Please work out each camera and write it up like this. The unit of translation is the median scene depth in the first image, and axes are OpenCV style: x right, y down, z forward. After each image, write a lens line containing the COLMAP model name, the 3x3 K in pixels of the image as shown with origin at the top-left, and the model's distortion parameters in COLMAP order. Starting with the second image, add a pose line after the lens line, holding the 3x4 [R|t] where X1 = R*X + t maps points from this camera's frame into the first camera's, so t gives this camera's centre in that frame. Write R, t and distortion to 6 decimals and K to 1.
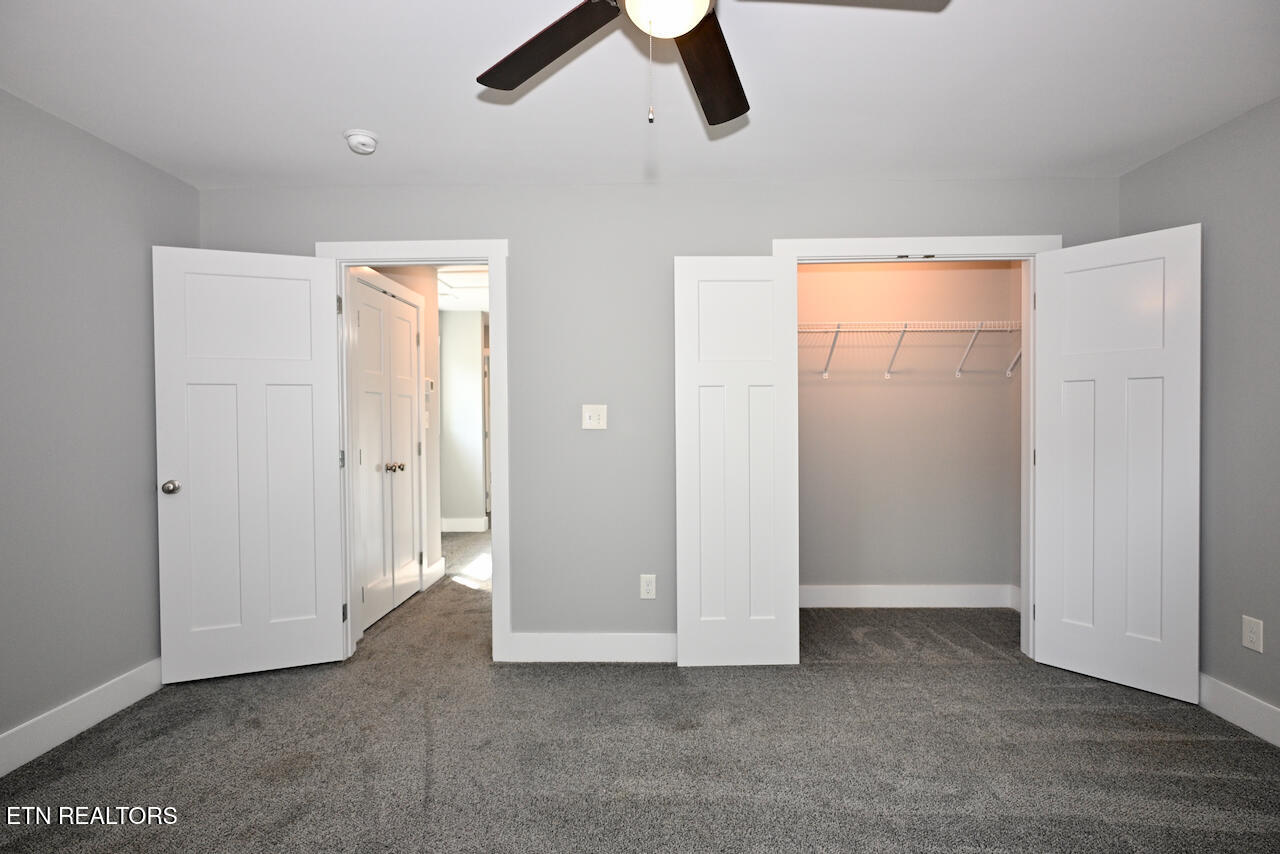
lens RADIAL K [[615.9, 0, 639.7], [0, 615.9, 427.3], [0, 0, 1]] dist [-0.004048, 0.003231]
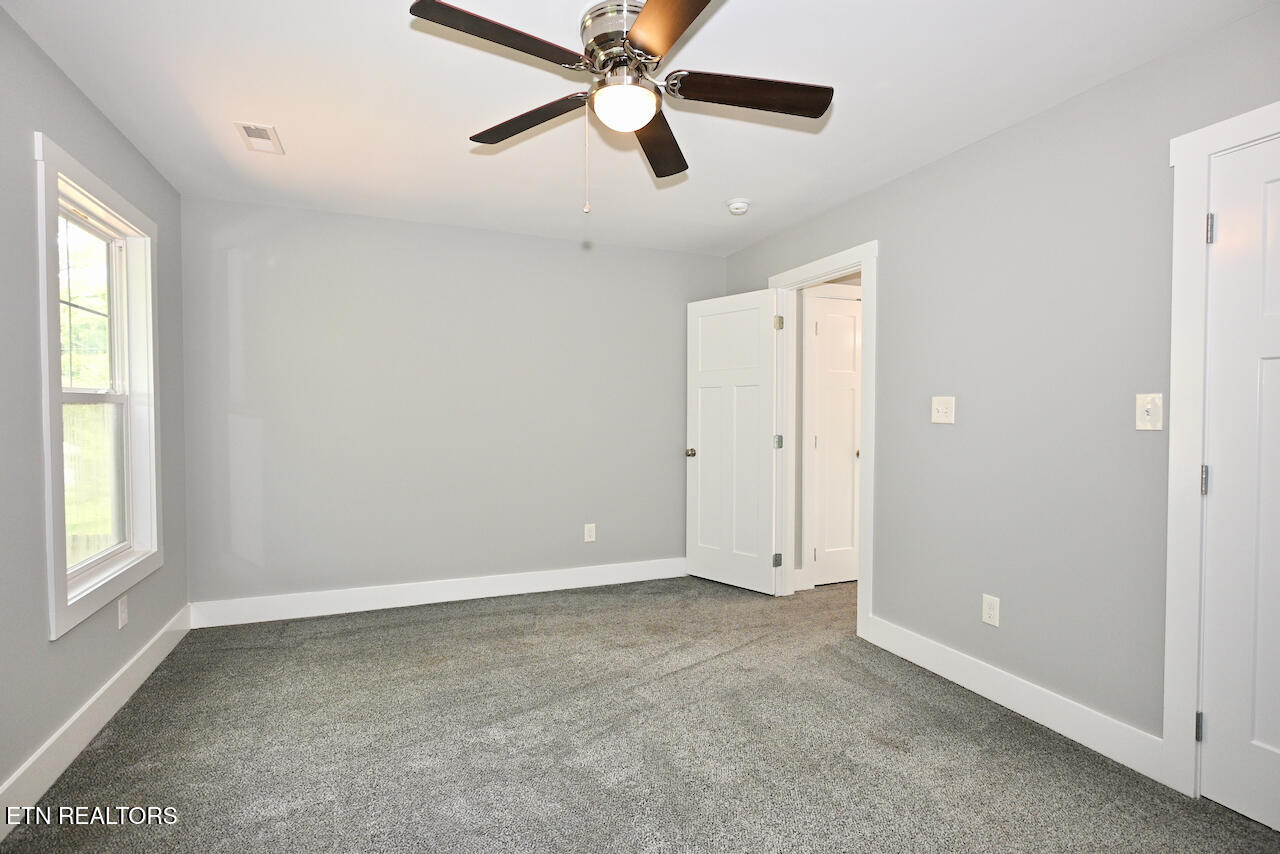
lens RADIAL K [[615.9, 0, 640.6], [0, 615.9, 426.8], [0, 0, 1]] dist [-0.004048, 0.003231]
pose [[0.393214, 0.028386, -0.919009, 0.636751], [-0.017278, 0.999575, 0.023482, -0.005649], [0.919285, 0.006645, 0.393537, 0.236886]]
